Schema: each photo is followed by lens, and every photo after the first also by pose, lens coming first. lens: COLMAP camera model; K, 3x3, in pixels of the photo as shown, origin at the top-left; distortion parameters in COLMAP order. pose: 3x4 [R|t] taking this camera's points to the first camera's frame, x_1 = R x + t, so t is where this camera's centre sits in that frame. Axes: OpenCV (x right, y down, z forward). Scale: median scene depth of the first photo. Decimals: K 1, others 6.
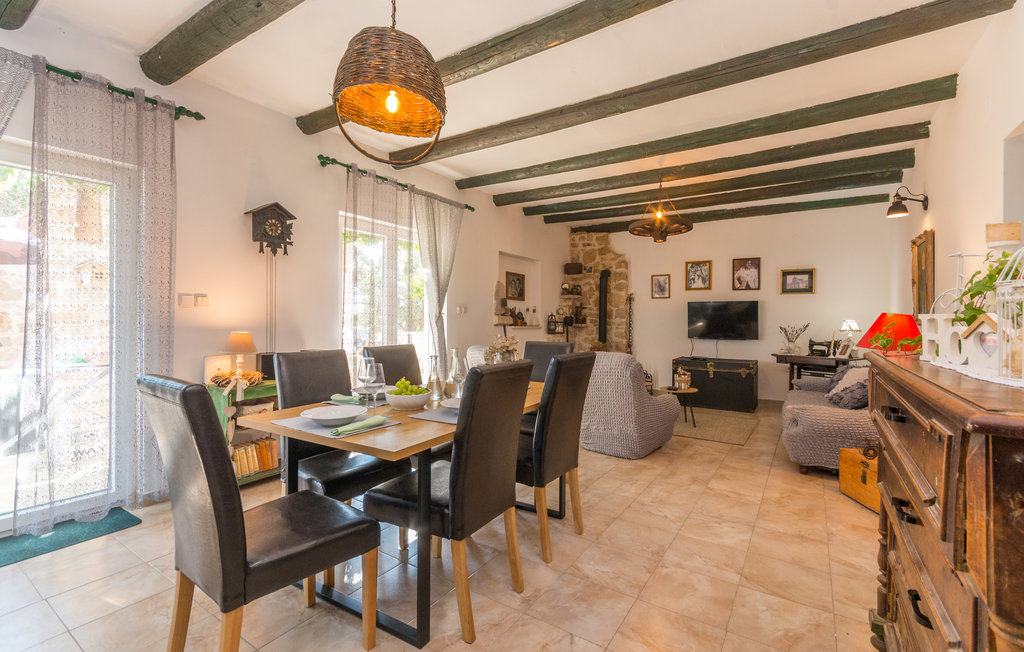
lens RADIAL K [[448.1, 0, 514.7], [0, 448.1, 323.4], [0, 0, 1]] dist [0.000450, -0.000146]
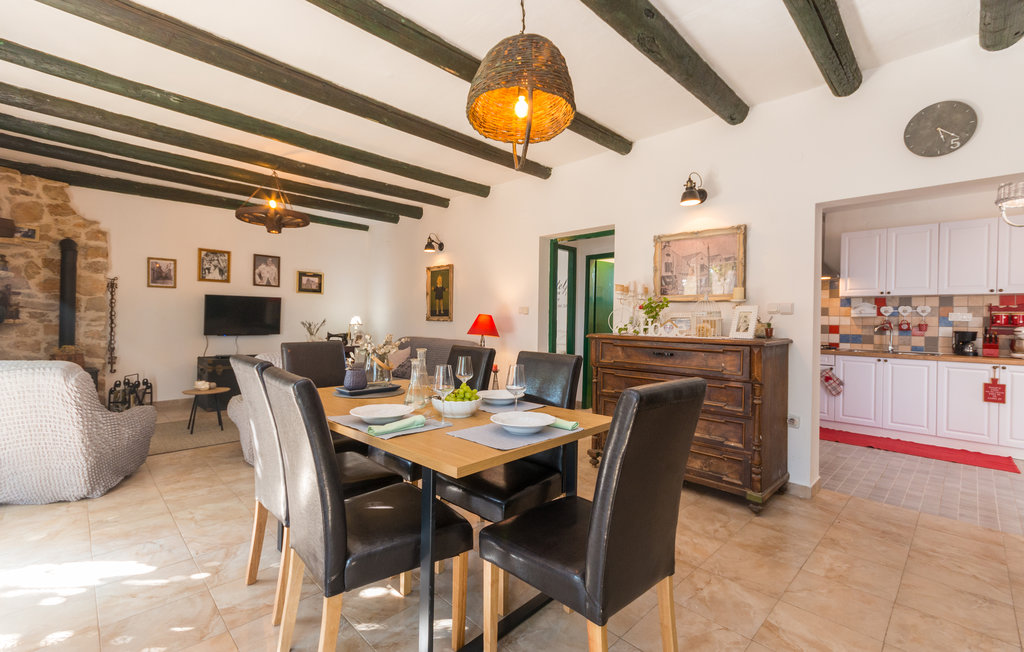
lens RADIAL K [[448.1, 0, 514.4], [0, 448.1, 320.4], [0, 0, 1]] dist [0.000450, -0.000146]
pose [[0.198099, -0.004103, 0.980173, -0.364381], [-0.004381, 0.999978, 0.005071, -0.003933], [-0.980172, -0.005299, 0.198077, 0.232320]]
